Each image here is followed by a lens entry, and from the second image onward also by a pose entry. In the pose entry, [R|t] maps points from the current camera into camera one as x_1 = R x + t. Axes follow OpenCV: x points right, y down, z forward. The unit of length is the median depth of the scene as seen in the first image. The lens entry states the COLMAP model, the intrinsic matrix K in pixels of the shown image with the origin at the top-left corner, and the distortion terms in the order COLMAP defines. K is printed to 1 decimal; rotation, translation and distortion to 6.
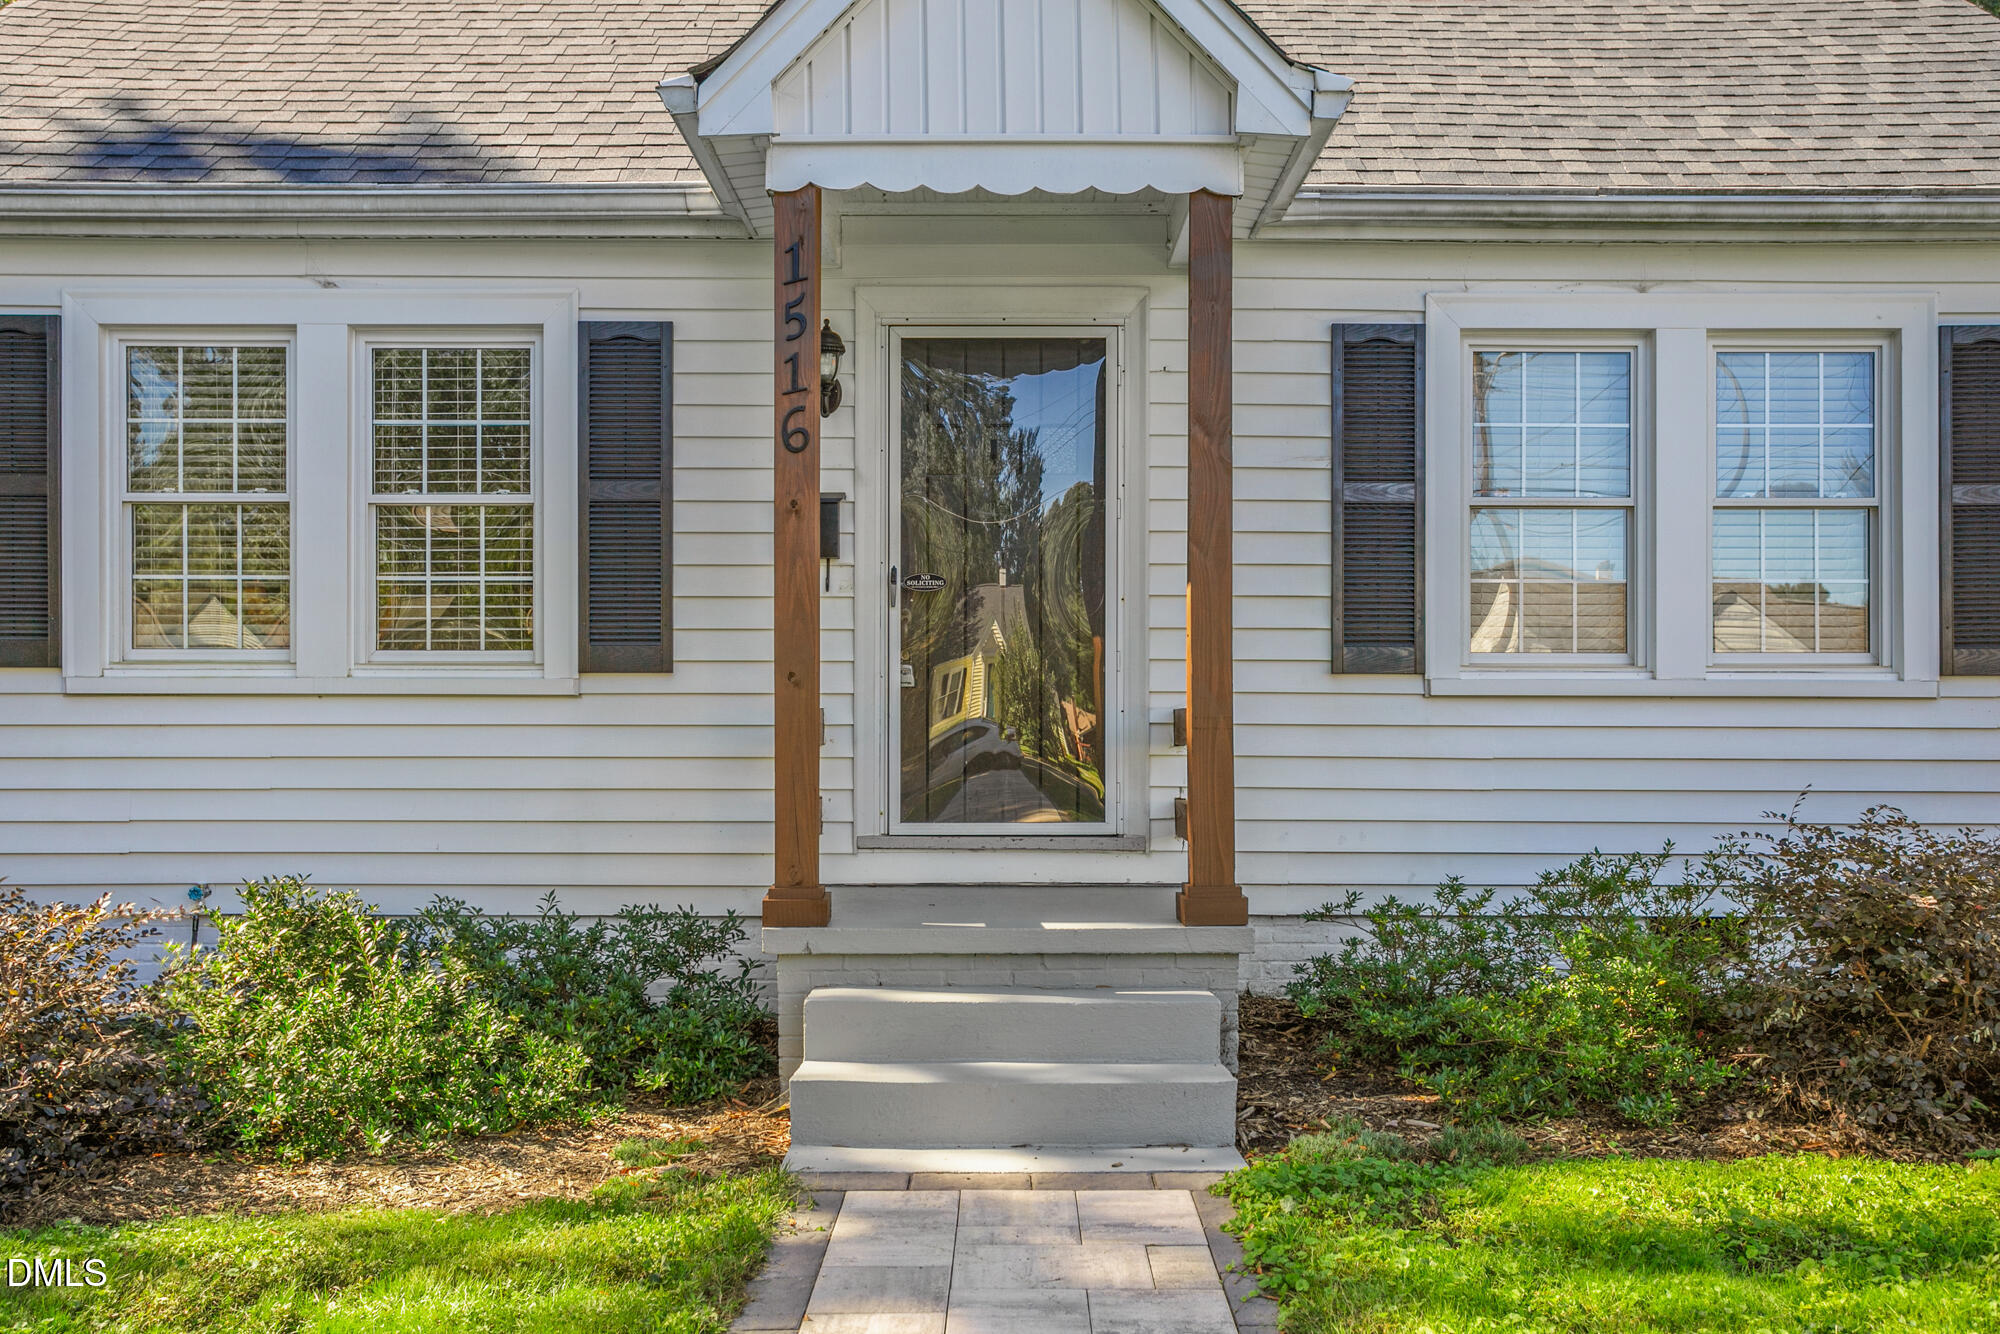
lens RADIAL K [[1759.5, 0, 1003.8], [0, 1759.5, 725.6], [0, 0, 1]] dist [0.003150, 0.001339]
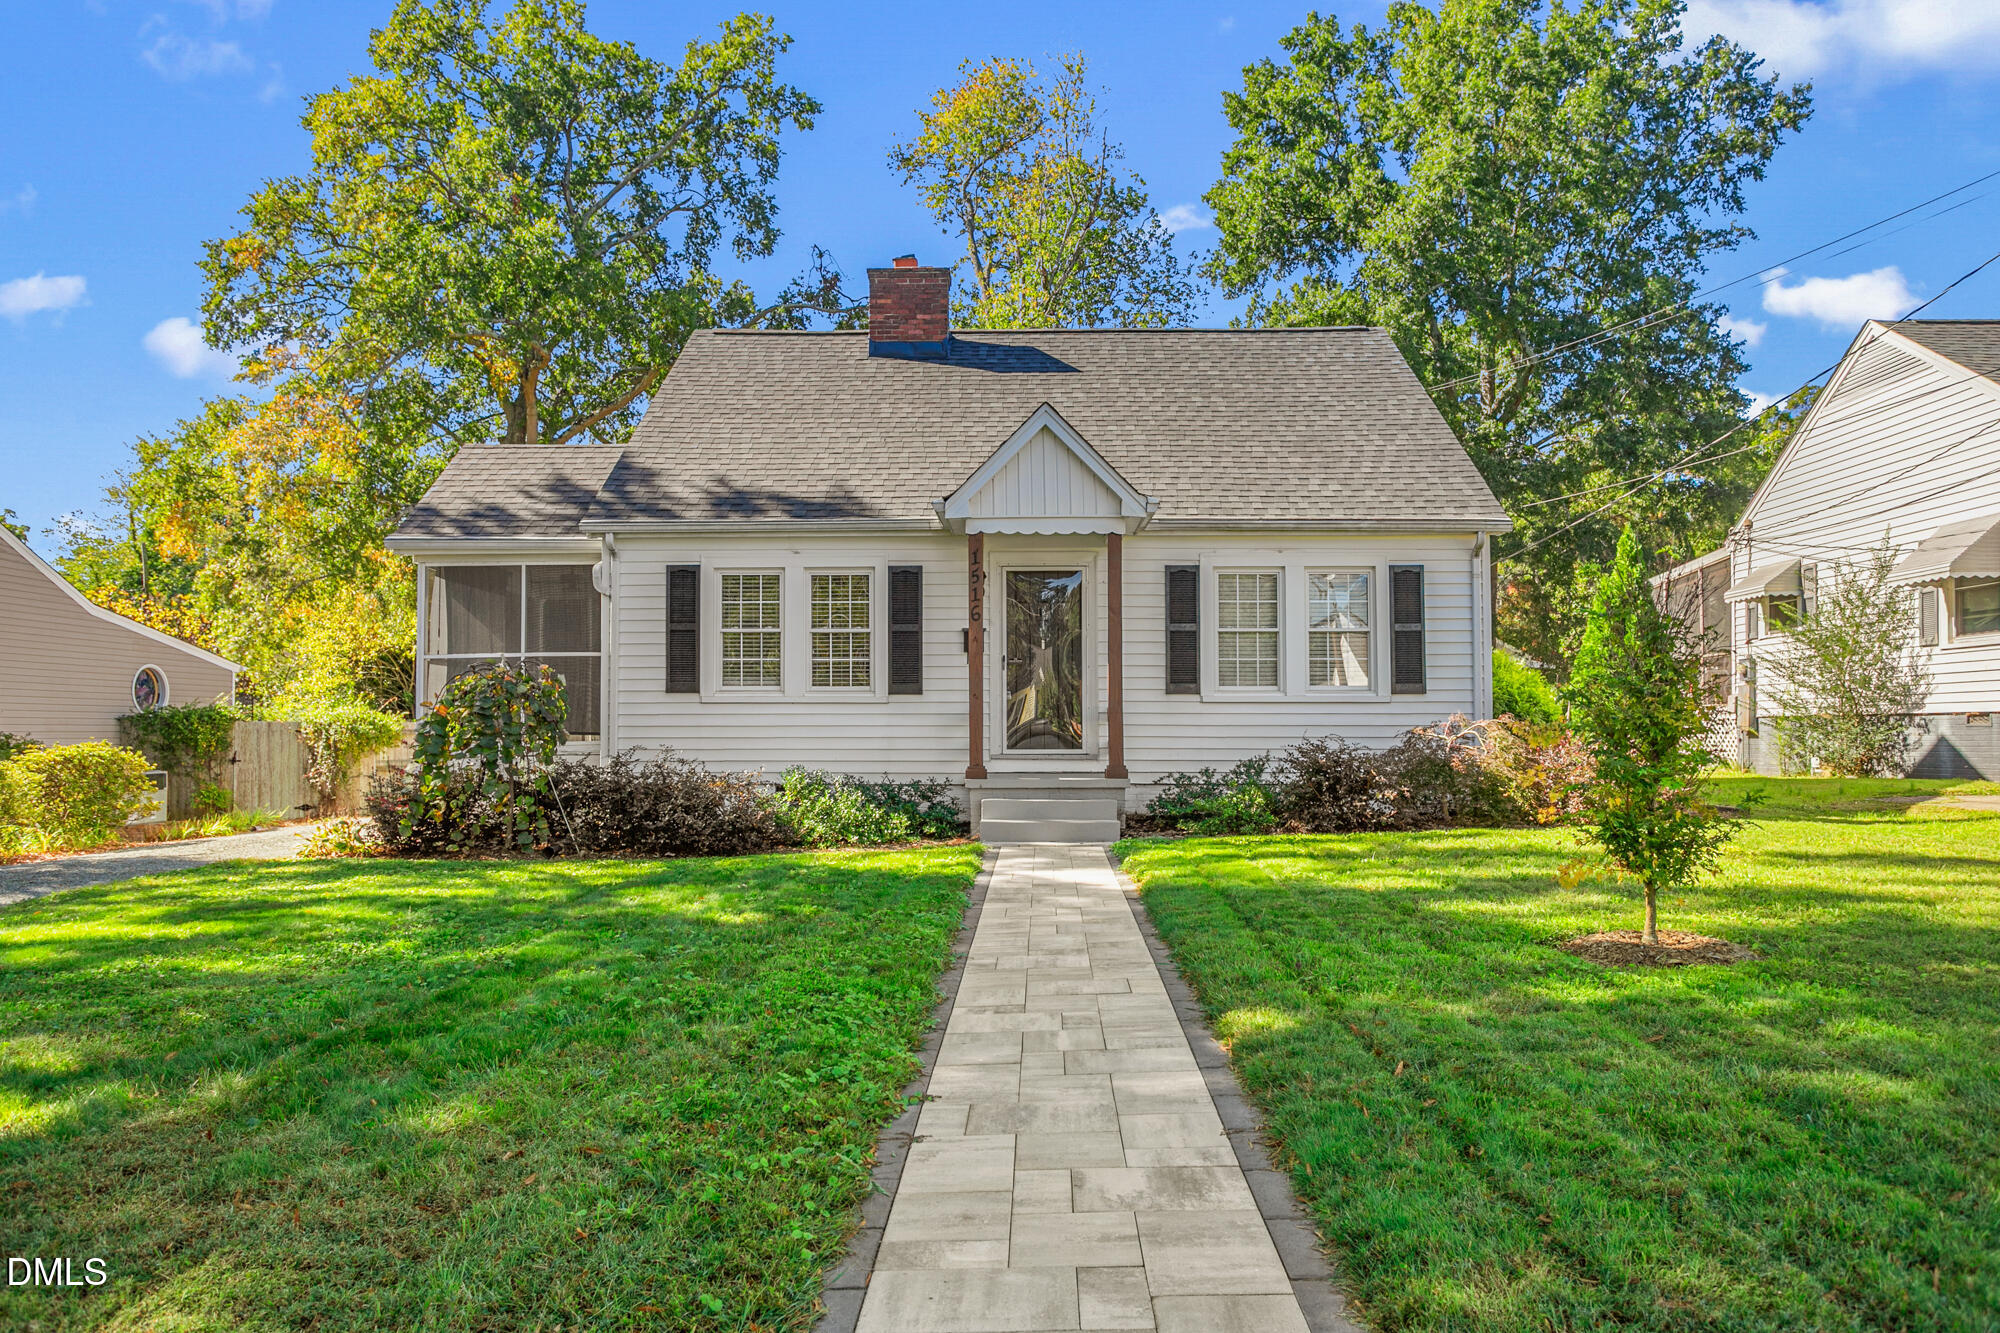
lens RADIAL K [[1245.4, 0, 1005.2], [0, 1245.4, 690.4], [0, 0, 1]] dist [-0.006389, -0.001258]
pose [[0.999654, -0.003491, -0.026069, -0.011204], [0.002722, 0.999562, -0.029468, 0.020880], [0.026160, 0.029387, 0.999226, -0.930609]]
